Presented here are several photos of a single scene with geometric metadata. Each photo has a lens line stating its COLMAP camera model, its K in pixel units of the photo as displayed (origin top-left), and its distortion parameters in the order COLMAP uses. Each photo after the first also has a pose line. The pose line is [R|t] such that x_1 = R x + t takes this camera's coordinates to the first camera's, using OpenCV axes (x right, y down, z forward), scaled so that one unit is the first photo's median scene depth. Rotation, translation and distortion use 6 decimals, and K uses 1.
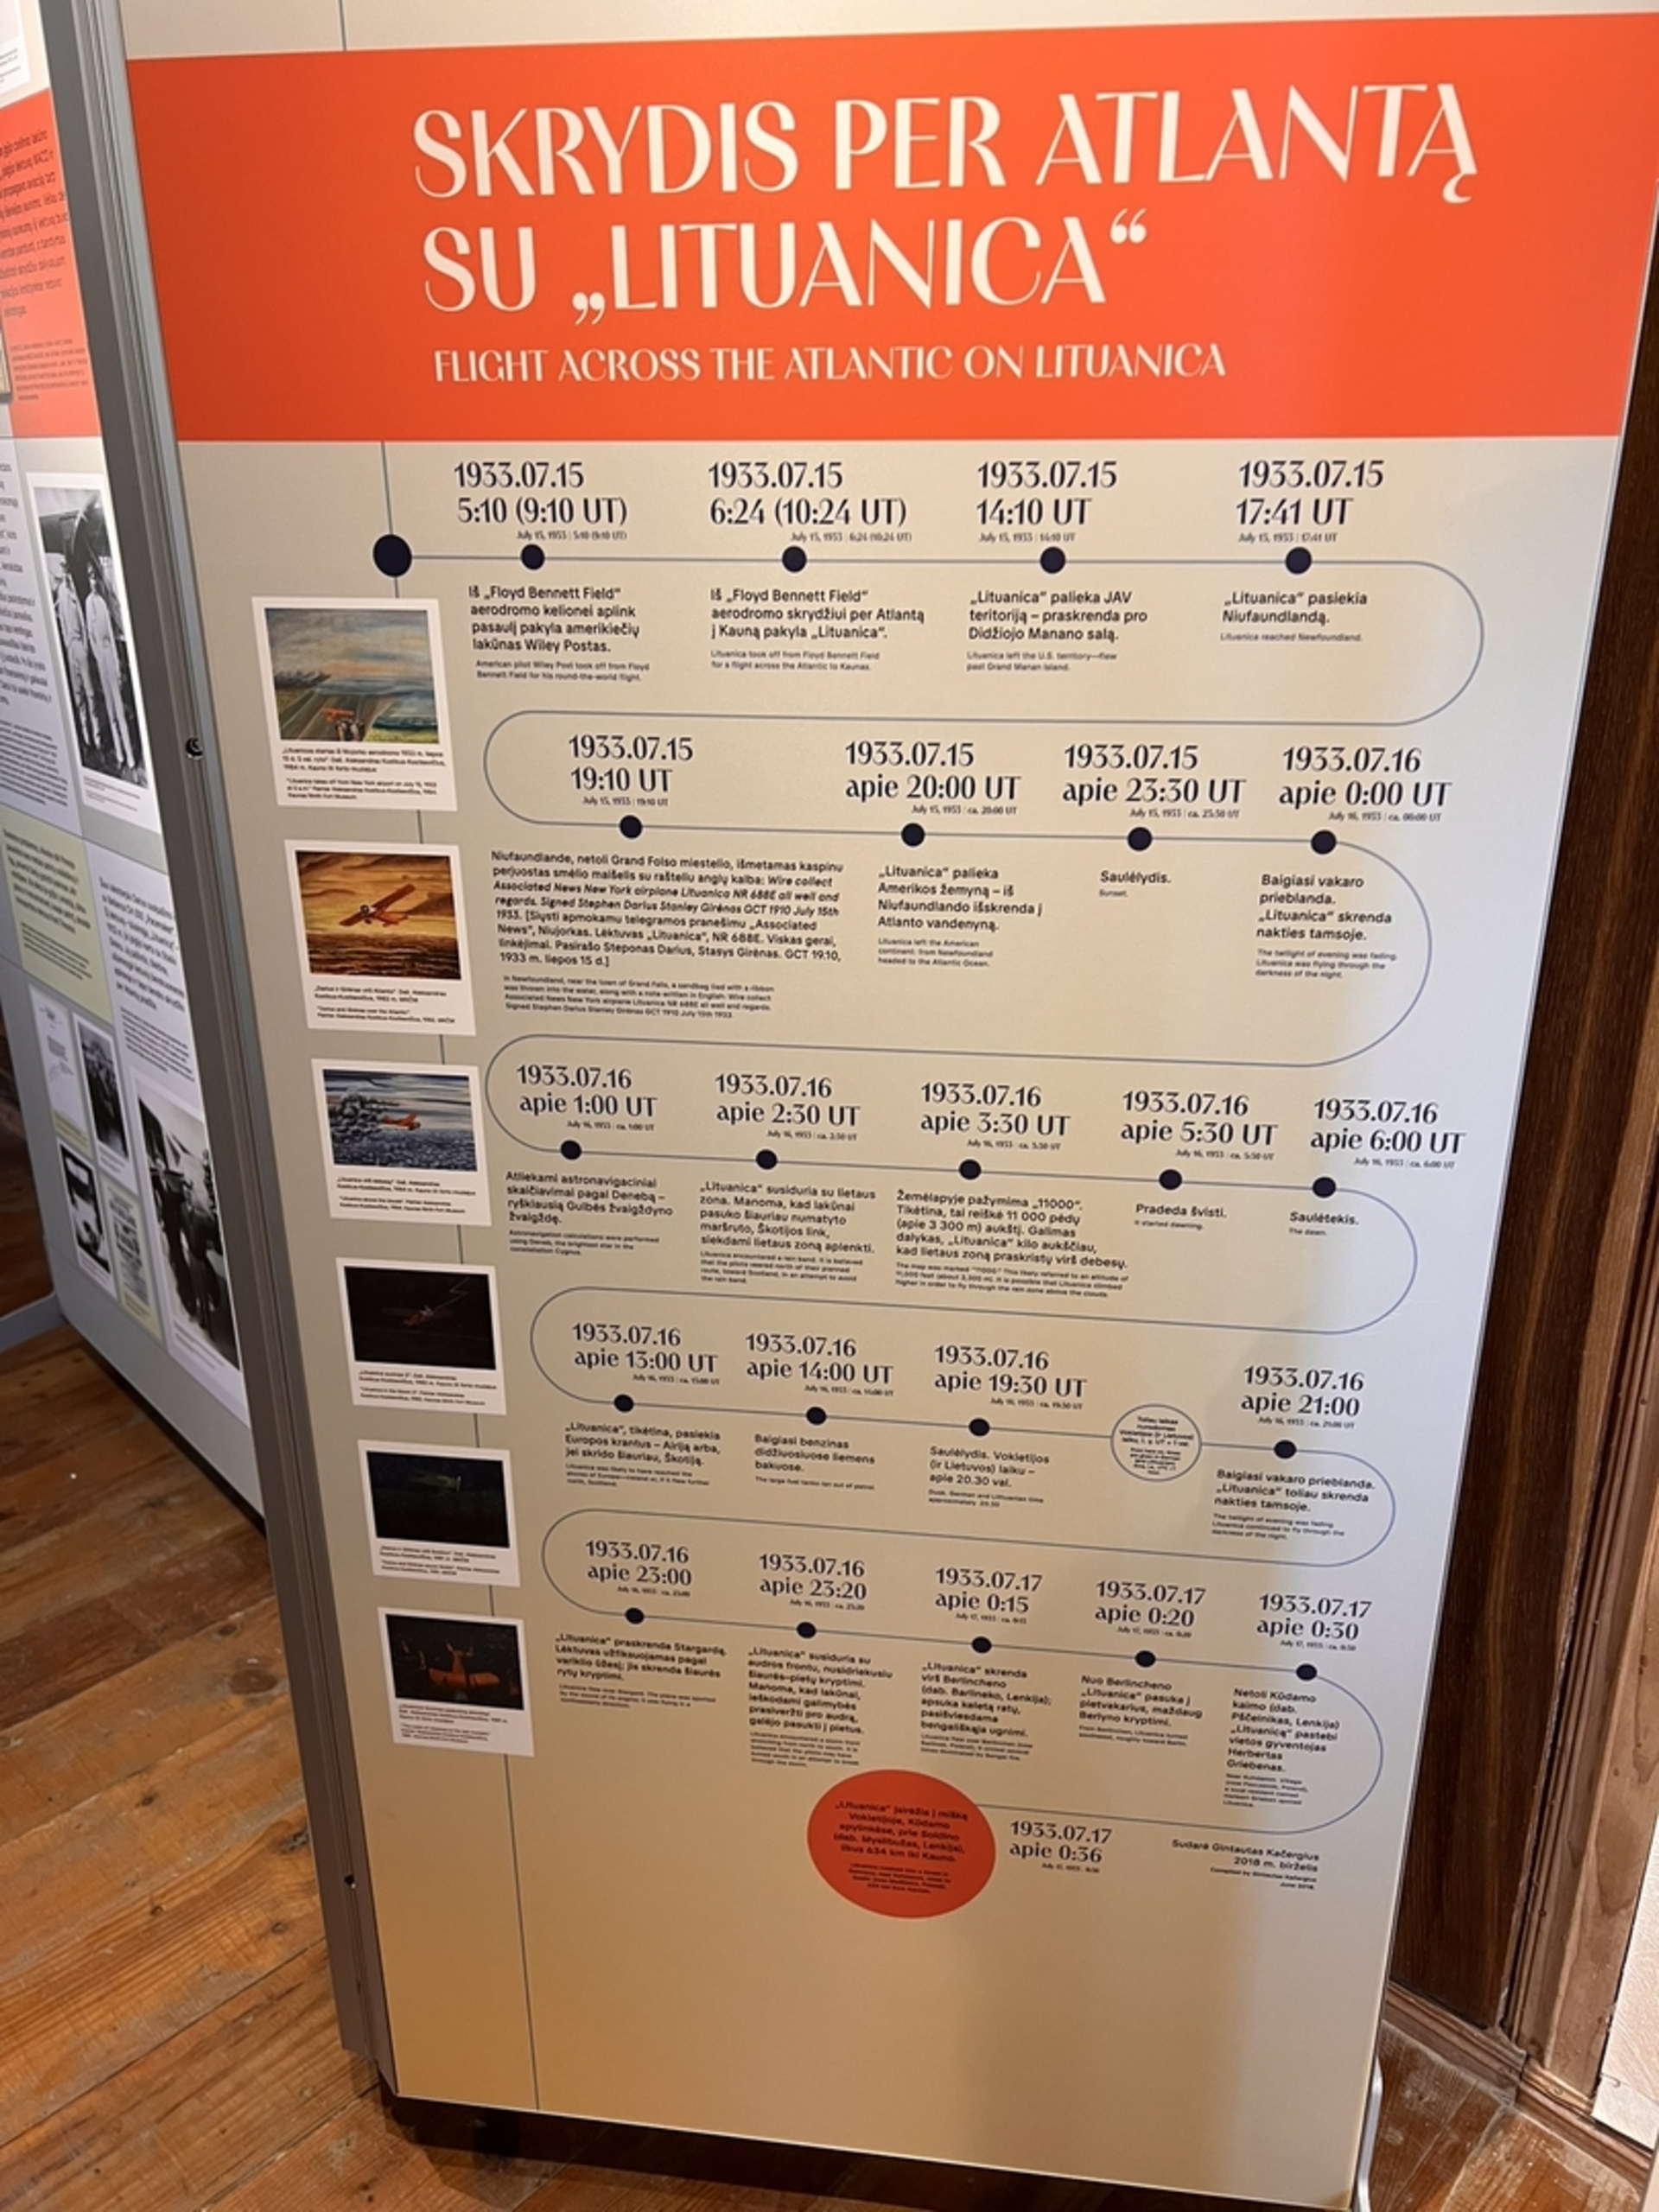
lens RADIAL K [[1651.3, 0, 838.7], [0, 1651.3, 1118.7], [0, 0, 1]] dist [0.039027, -0.037224]
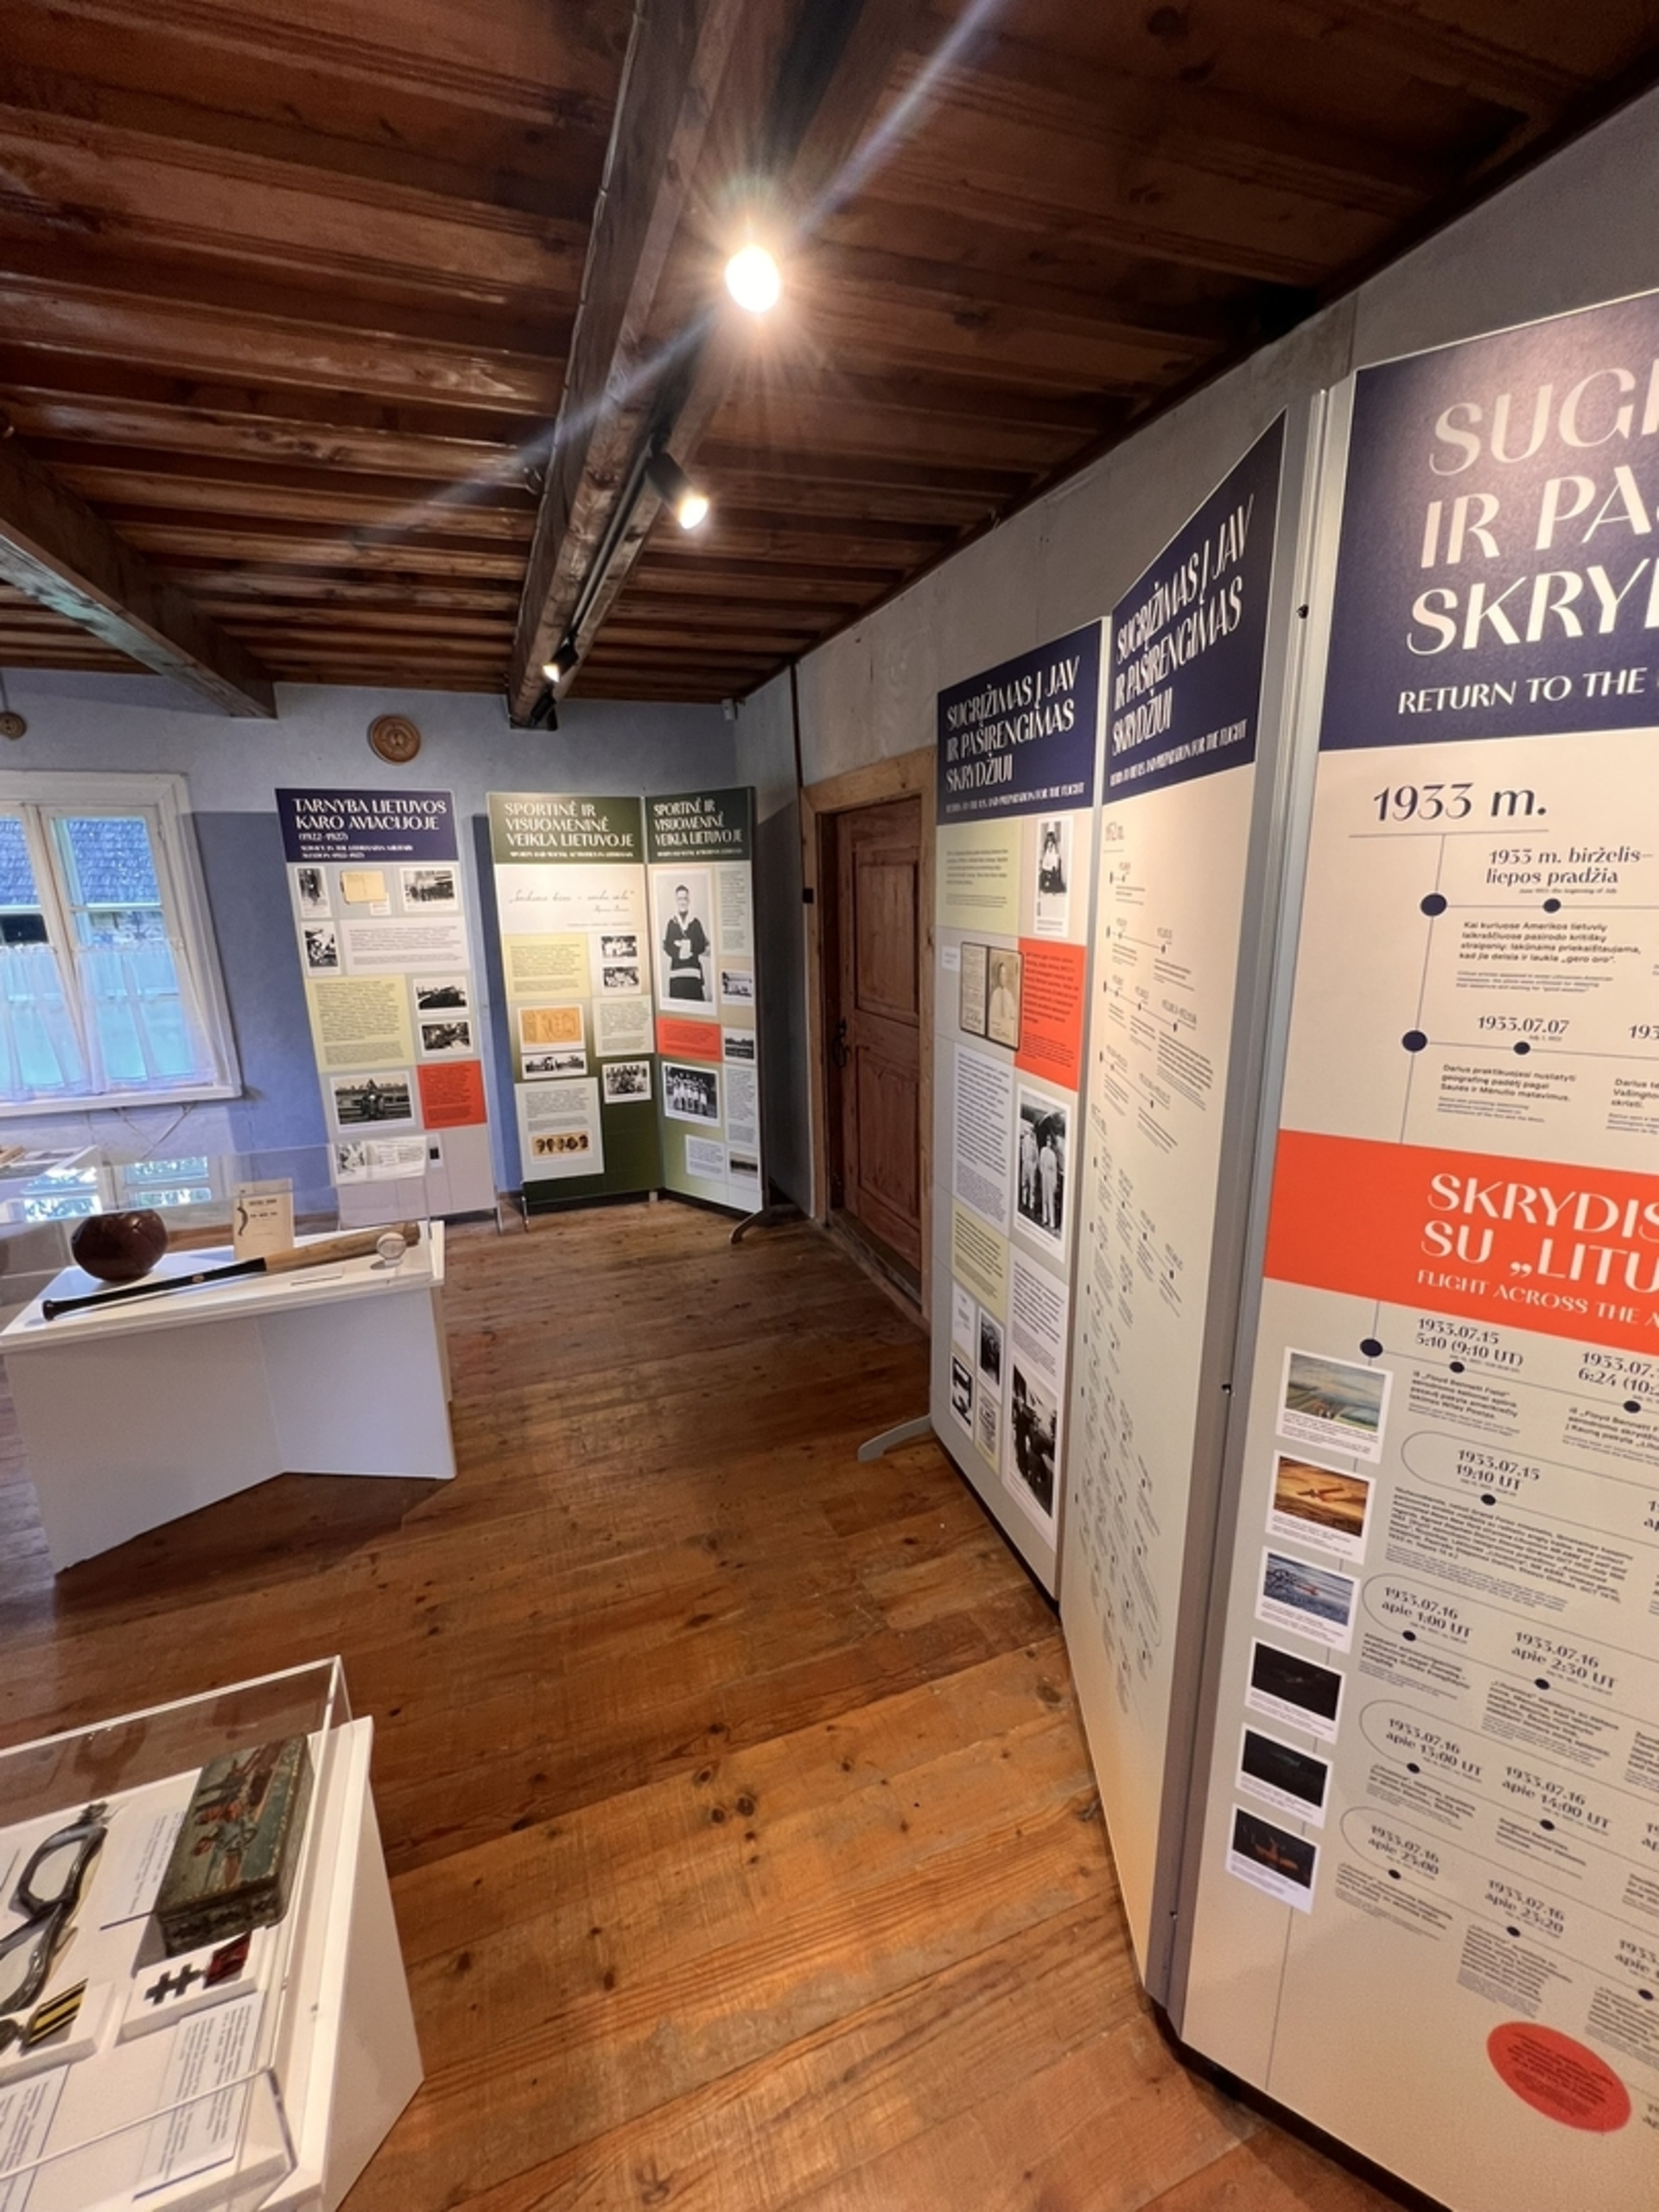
lens RADIAL K [[901.4, 0, 838.9], [0, 901.4, 1107.2], [0, 0, 1]] dist [-0.002365, 0.000096]
pose [[0.909715, 0.091464, -0.405035, -0.388634], [-0.136960, 0.986945, -0.084745, -0.393265], [0.391997, 0.132567, 0.910365, -0.259368]]
